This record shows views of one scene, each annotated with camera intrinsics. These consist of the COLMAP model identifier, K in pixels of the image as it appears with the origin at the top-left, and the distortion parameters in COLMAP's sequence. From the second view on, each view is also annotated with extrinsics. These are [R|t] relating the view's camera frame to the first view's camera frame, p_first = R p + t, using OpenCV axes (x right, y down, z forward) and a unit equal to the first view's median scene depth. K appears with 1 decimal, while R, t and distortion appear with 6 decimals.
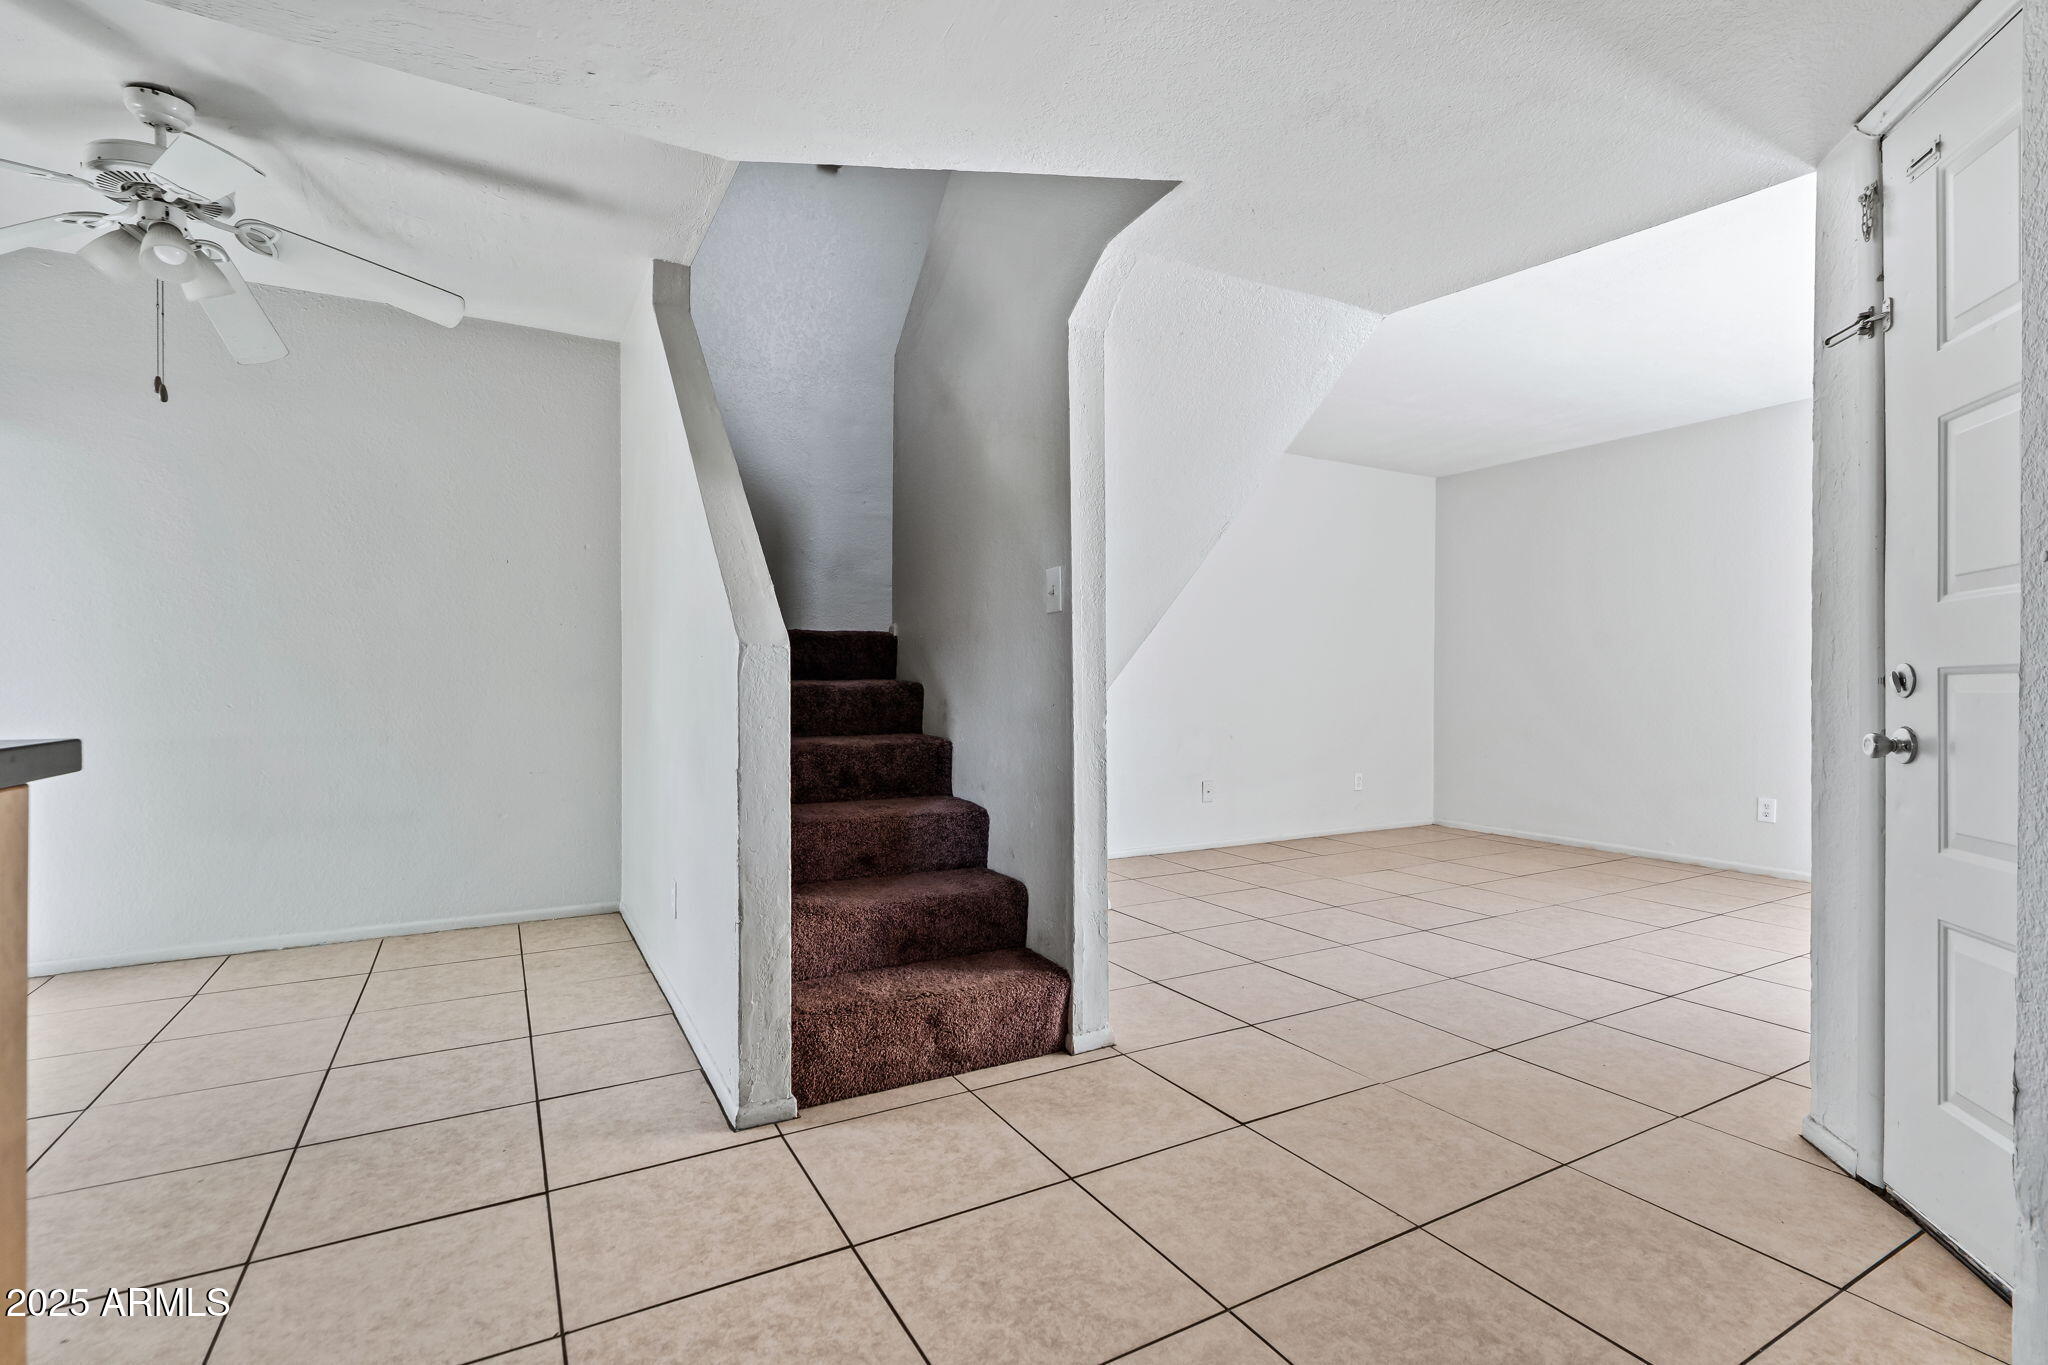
lens RADIAL K [[935.4, 0, 1024.0], [0, 935.4, 682.5], [0, 0, 1]] dist [-0.000351, 0.000192]
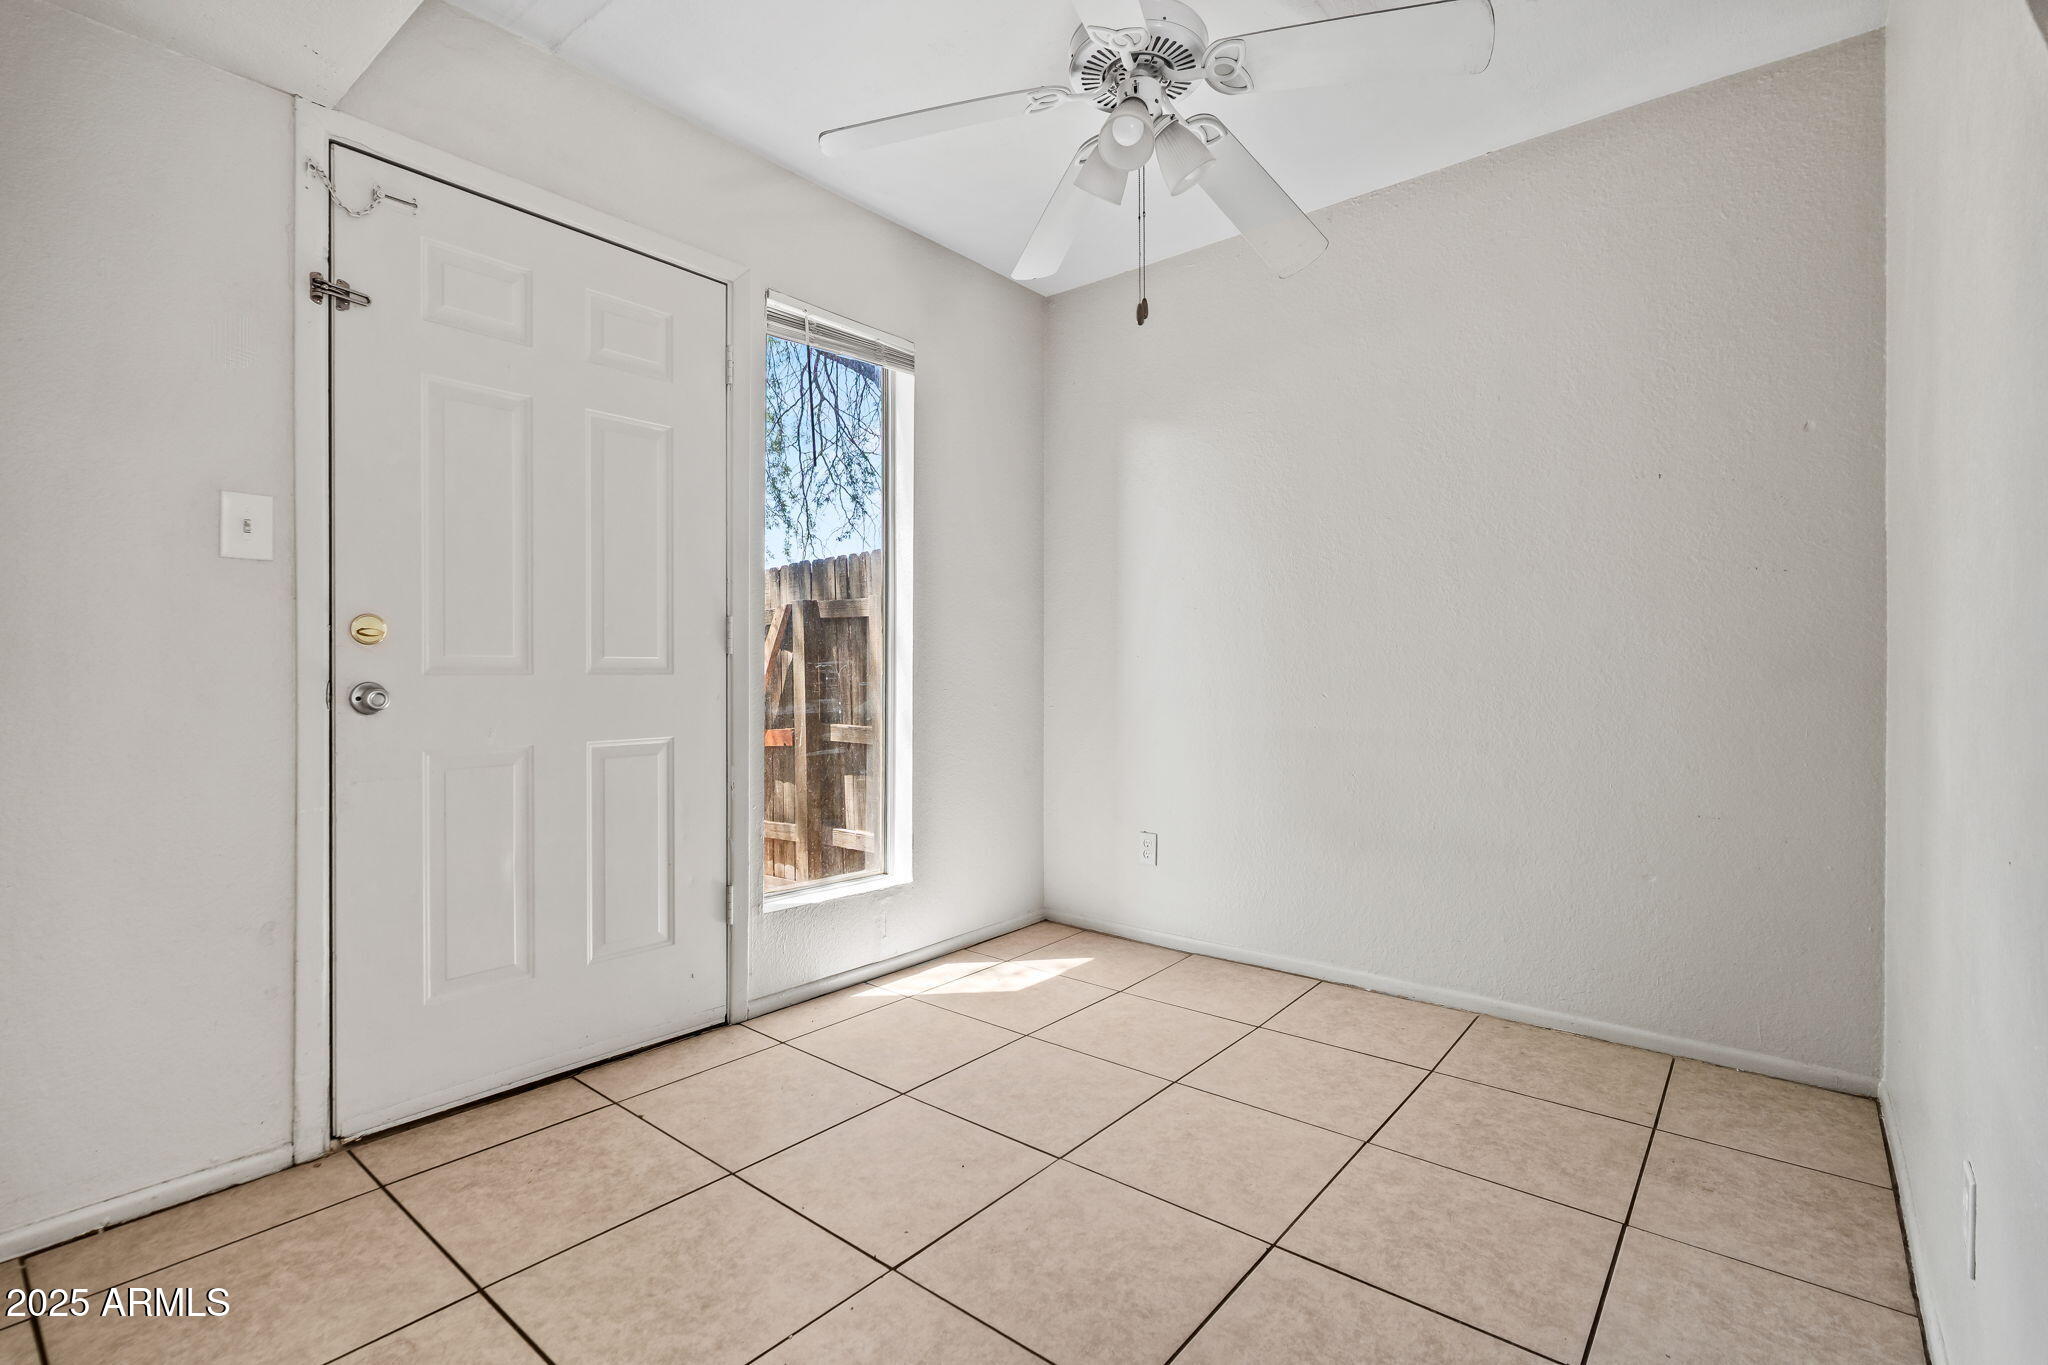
lens RADIAL K [[935.4, 0, 1024.0], [0, 935.4, 682.5], [0, 0, 1]] dist [-0.000351, 0.000192]
pose [[0.357817, 0.006722, -0.933767, -0.136358], [0.002188, 0.999965, 0.008037, 0.004046], [0.933789, -0.004919, 0.357790, 0.438617]]
